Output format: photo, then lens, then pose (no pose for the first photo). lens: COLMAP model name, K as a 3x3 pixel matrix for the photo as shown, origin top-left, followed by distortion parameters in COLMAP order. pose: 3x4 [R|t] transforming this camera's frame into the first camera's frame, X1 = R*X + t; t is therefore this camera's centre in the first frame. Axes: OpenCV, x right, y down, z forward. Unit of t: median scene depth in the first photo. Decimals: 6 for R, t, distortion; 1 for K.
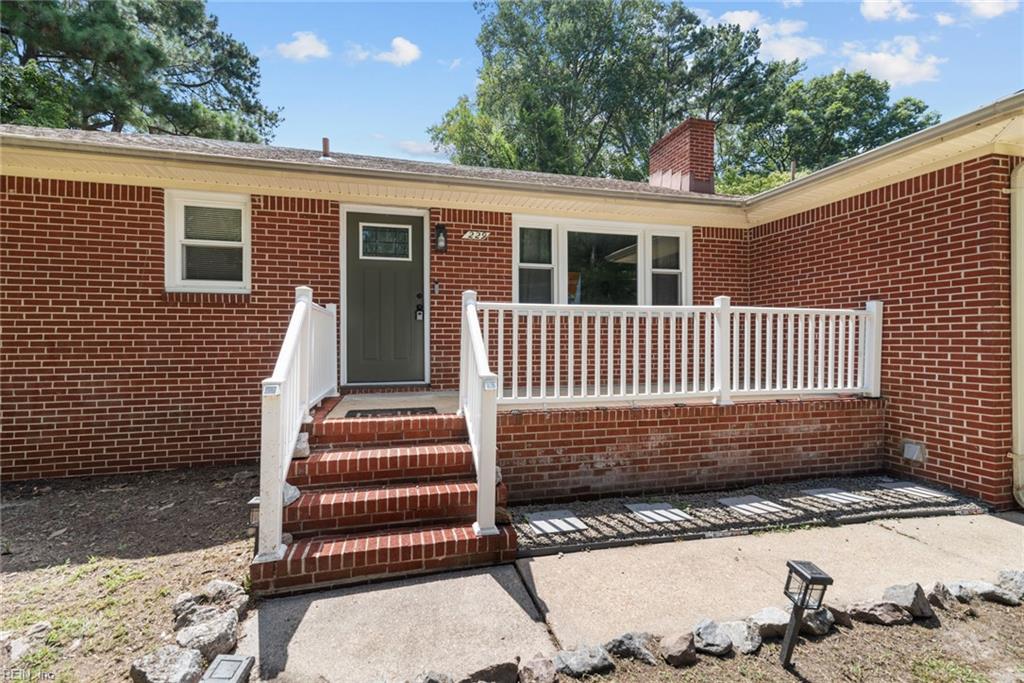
lens RADIAL K [[453.2, 0, 517.4], [0, 453.2, 339.5], [0, 0, 1]] dist [0.022898, 0.000119]
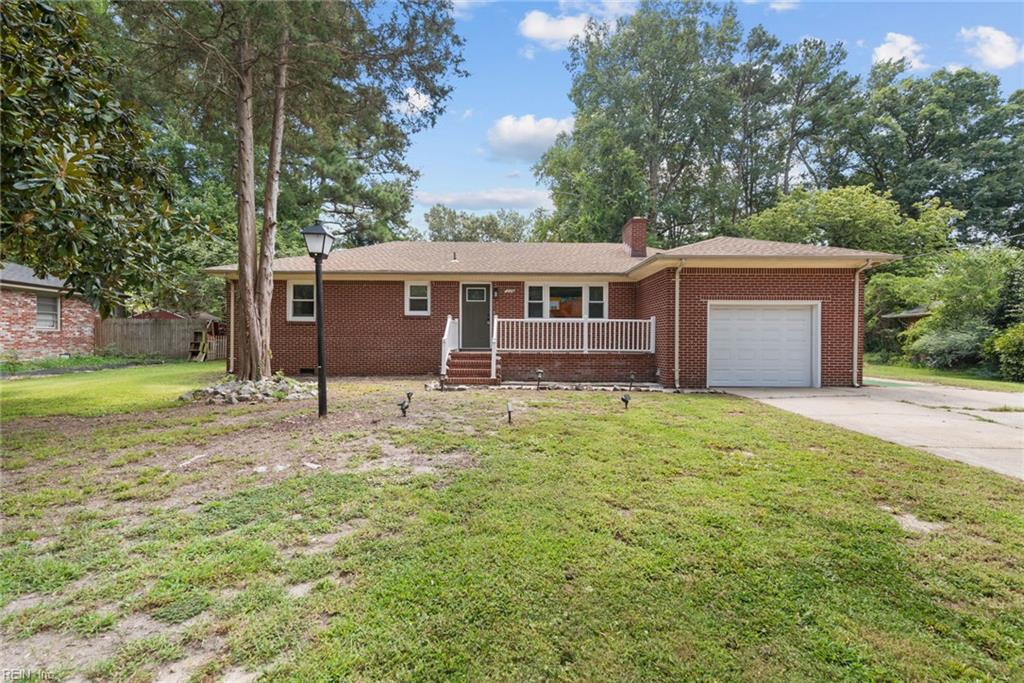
lens RADIAL K [[453.2, 0, 509.4], [0, 453.2, 340.6], [0, 0, 1]] dist [0.022898, 0.000119]
pose [[0.964509, 0.005924, -0.263983, 0.551302], [-0.007832, 0.999950, -0.006177, 0.061291], [0.263933, 0.008025, 0.964508, -1.377075]]
